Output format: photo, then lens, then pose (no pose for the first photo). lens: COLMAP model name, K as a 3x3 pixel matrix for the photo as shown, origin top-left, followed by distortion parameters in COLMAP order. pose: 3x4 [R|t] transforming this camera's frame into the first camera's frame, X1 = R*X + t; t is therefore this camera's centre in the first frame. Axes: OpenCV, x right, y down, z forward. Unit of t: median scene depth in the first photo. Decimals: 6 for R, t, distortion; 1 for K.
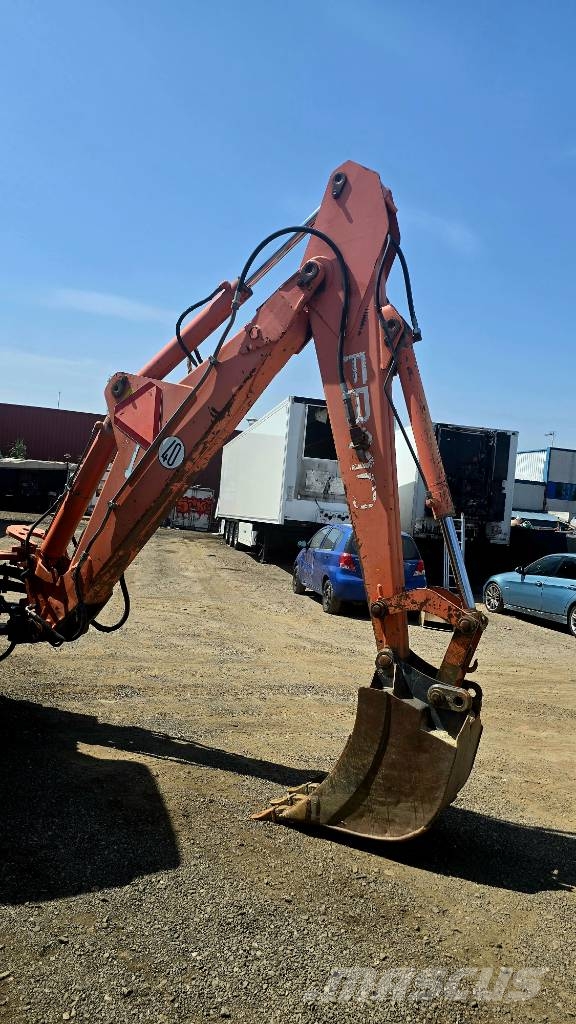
lens RADIAL K [[680.2, 0, 301.3], [0, 680.2, 513.8], [0, 0, 1]] dist [0.095732, -0.163130]
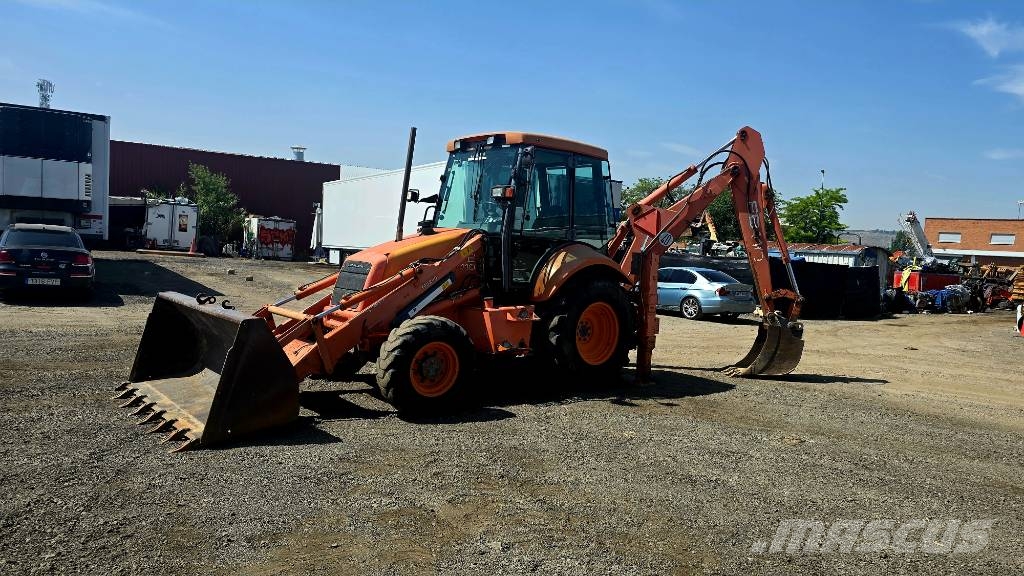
lens RADIAL K [[683.4, 0, 513.6], [0, 683.4, 278.0], [0, 0, 1]] dist [0.096502, -0.110012]
pose [[0.939275, -0.058805, 0.338088, -1.460544], [0.034275, 0.996358, 0.078079, -0.155965], [-0.341448, -0.061750, 0.937870, -1.023760]]
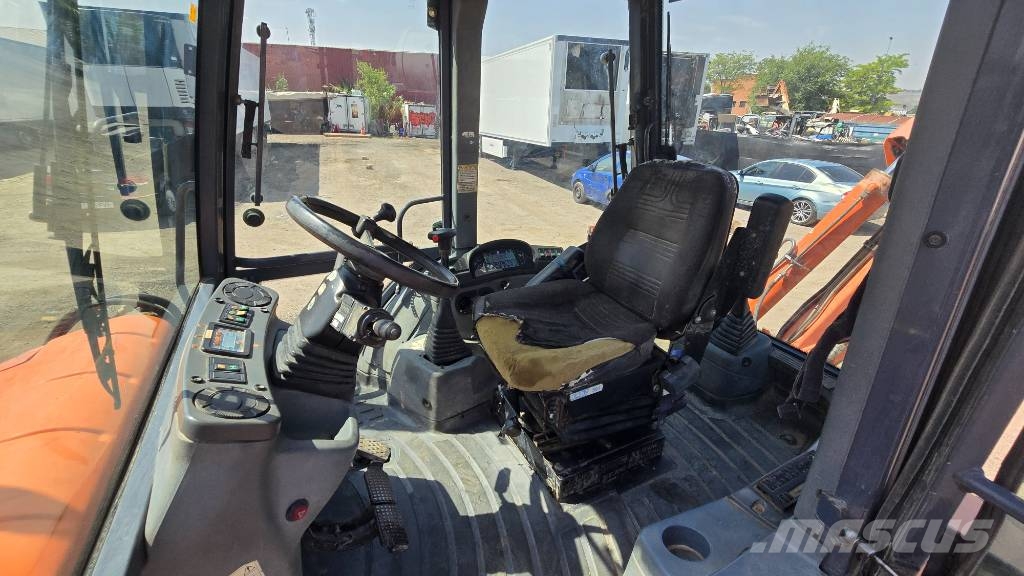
lens RADIAL K [[418.2, 0, 497.6], [0, 418.2, 282.3], [0, 0, 1]] dist [-0.000734, 0.000307]
pose [[0.992562, -0.101349, 0.067441, -0.794554], [0.066971, 0.917214, 0.392726, -0.256626], [-0.101661, -0.385288, 0.917180, 0.605797]]
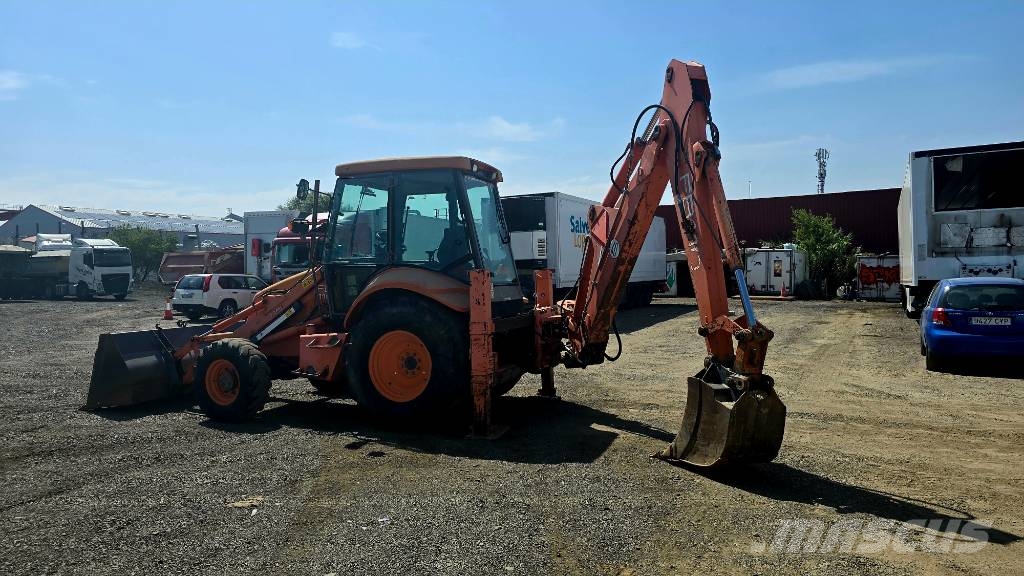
lens RADIAL K [[683.4, 0, 513.6], [0, 683.4, 278.0], [0, 0, 1]] dist [0.096502, -0.110012]
pose [[0.751217, -0.105998, -0.651488, 0.700477], [0.086253, 0.994322, -0.062321, 0.064674], [0.654395, -0.009376, 0.756095, -0.430106]]
